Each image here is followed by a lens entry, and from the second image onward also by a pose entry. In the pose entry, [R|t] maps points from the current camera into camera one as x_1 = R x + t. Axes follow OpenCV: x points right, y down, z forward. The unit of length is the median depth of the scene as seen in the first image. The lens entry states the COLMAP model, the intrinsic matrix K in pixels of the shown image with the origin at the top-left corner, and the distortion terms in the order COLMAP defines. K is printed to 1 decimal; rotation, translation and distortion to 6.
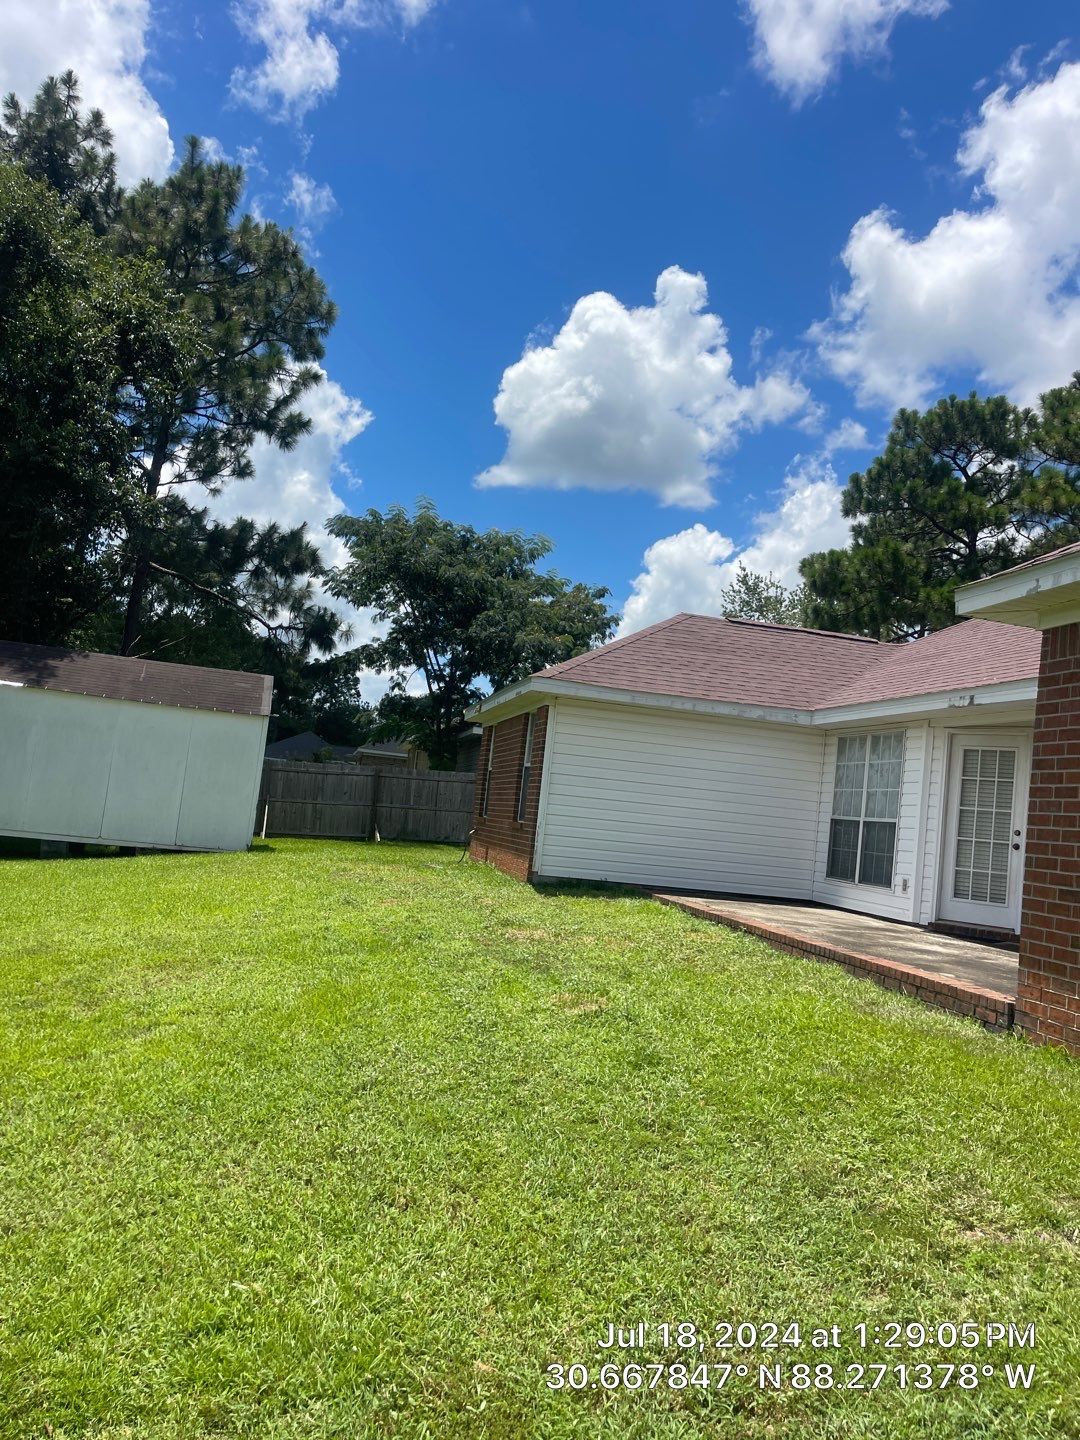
lens RADIAL K [[1087.4, 0, 534.5], [0, 1087.4, 726.0], [0, 0, 1]] dist [0.053852, -0.079731]
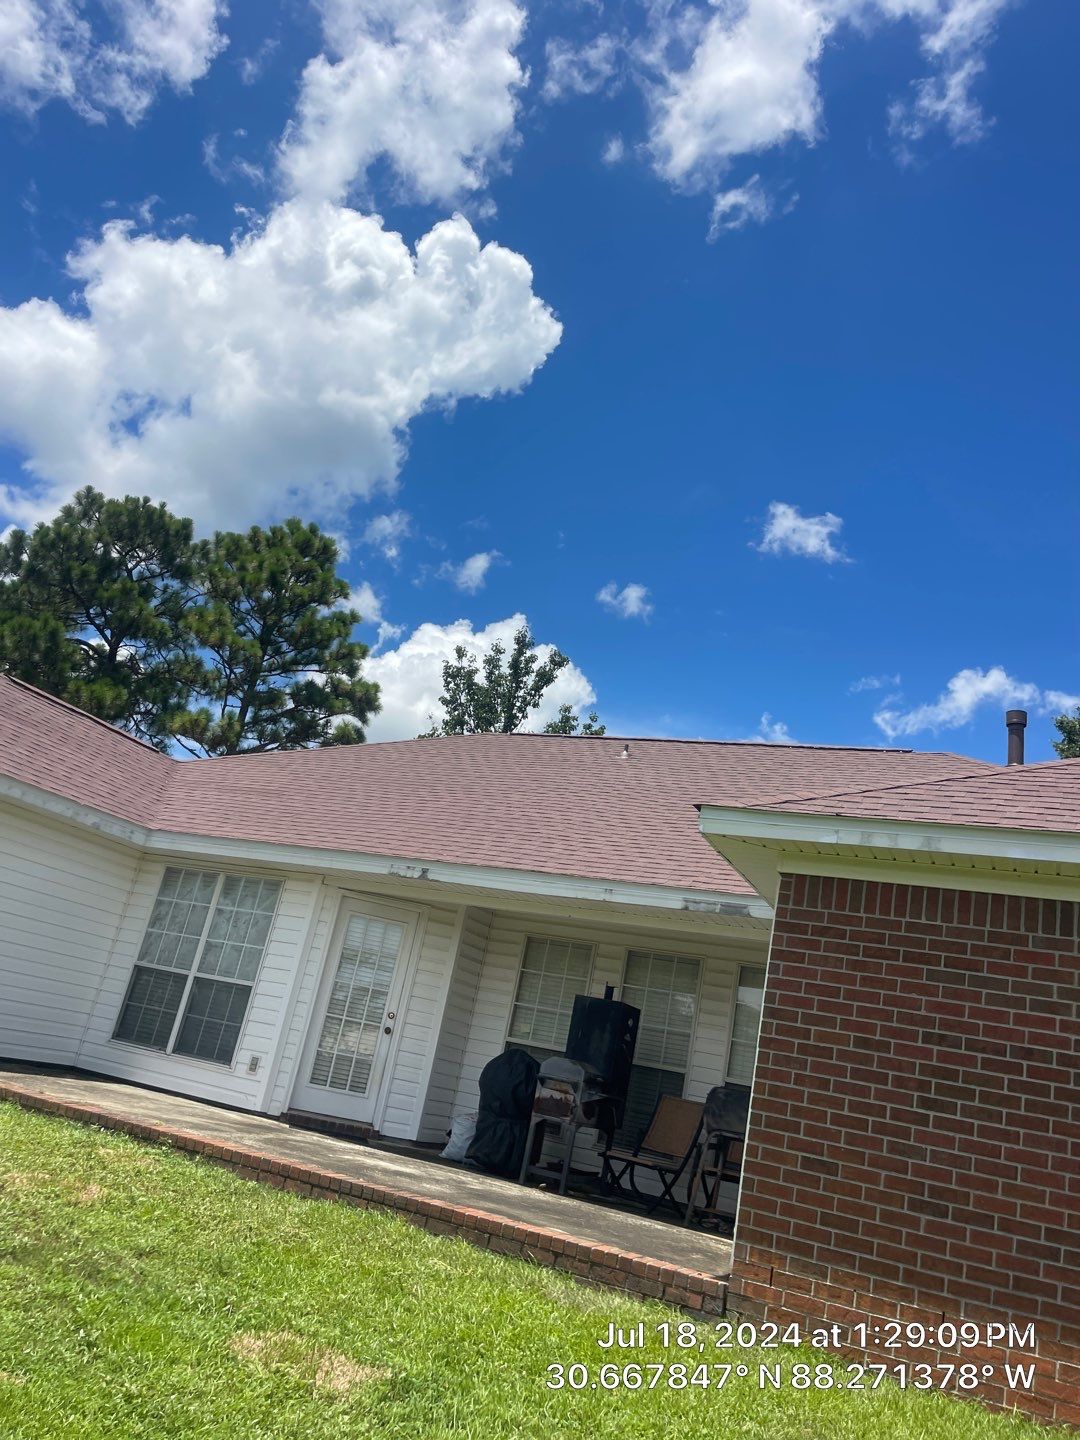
lens RADIAL K [[1087.4, 0, 534.5], [0, 1087.4, 726.0], [0, 0, 1]] dist [0.053852, -0.079731]
pose [[0.599153, 0.263867, 0.755904, -0.214518], [-0.196007, 0.963742, -0.181058, 0.003555], [-0.776272, -0.039681, 0.629149, 0.275242]]
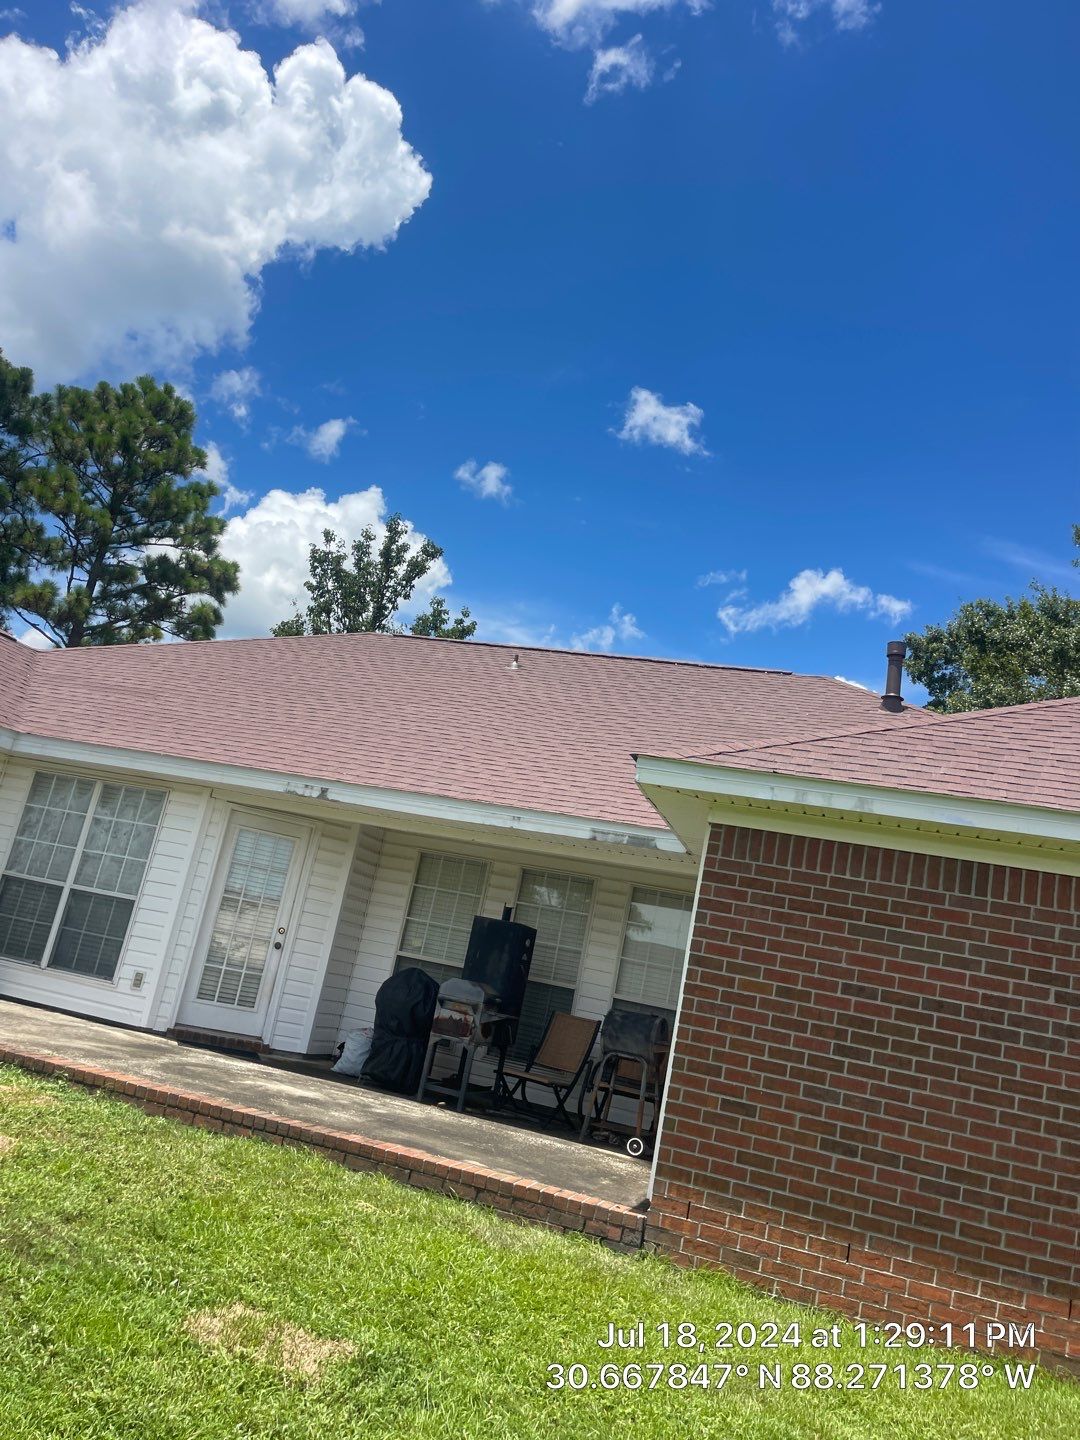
lens RADIAL K [[1084.0, 0, 534.2], [0, 1084.0, 743.6], [0, 0, 1]] dist [0.049875, -0.080506]
pose [[0.478369, 0.185261, 0.858395, -0.227446], [-0.217108, 0.972099, -0.088810, -0.016931], [-0.850898, -0.143880, 0.505244, 0.318992]]
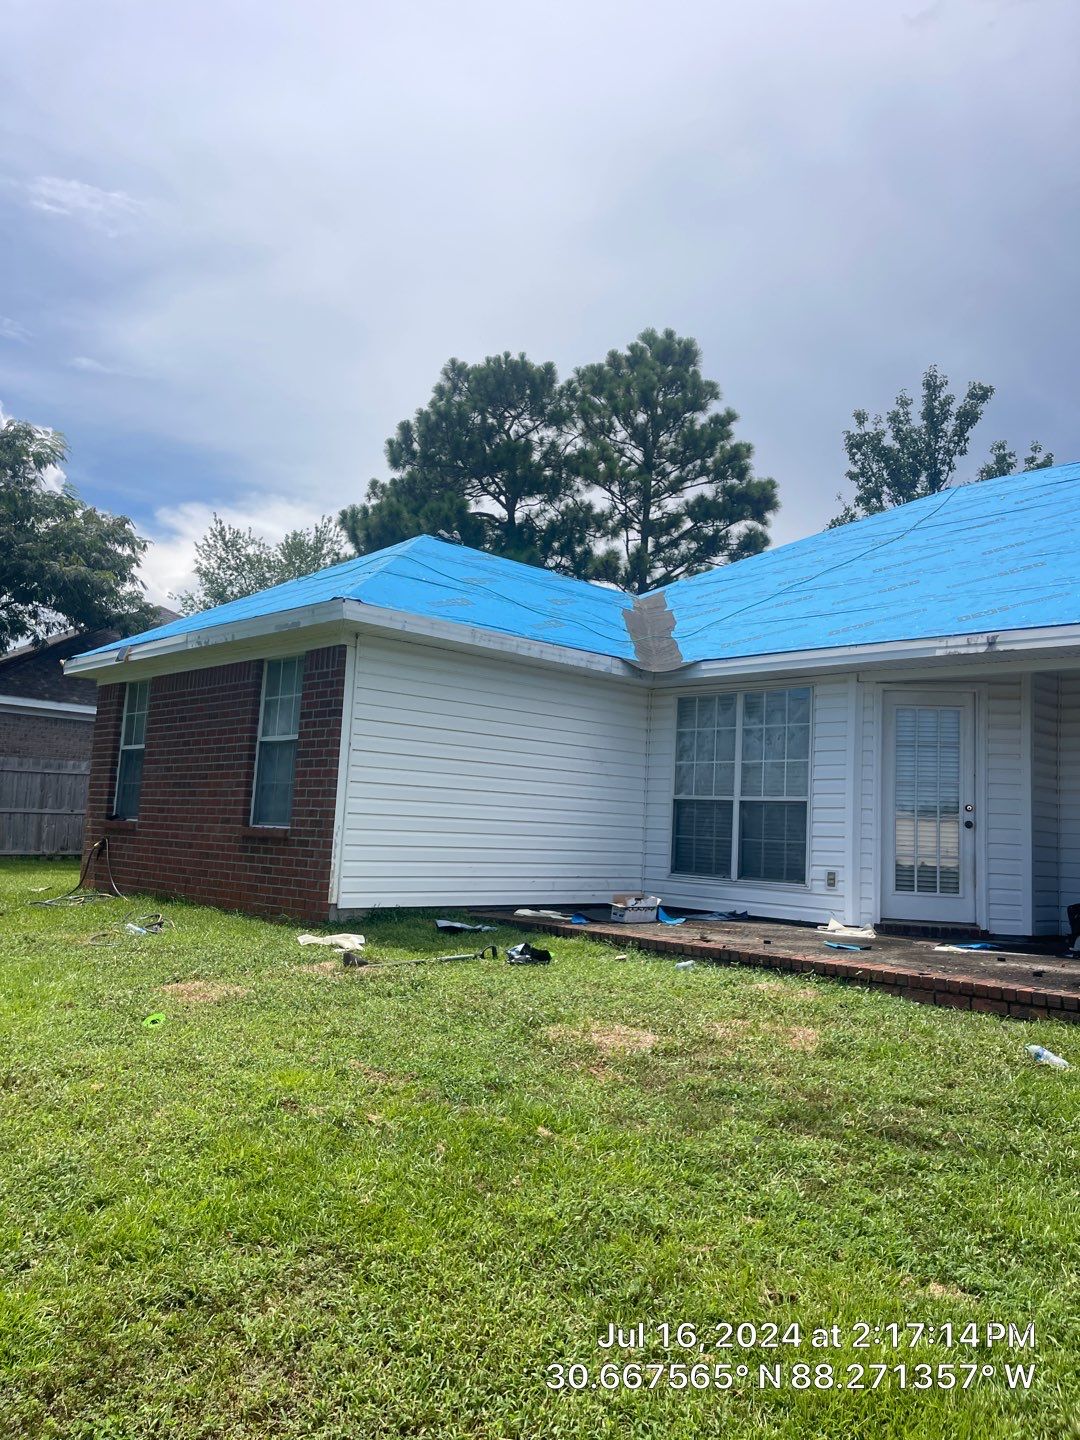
lens RADIAL K [[1083.6, 0, 546.9], [0, 1083.6, 717.6], [0, 0, 1]] dist [0.063823, 0.000216]
pose [[0.846715, -0.003540, 0.532035, -0.233712], [-0.004042, 0.999906, 0.013086, 0.015530], [-0.532032, -0.013231, 0.846621, 0.388057]]
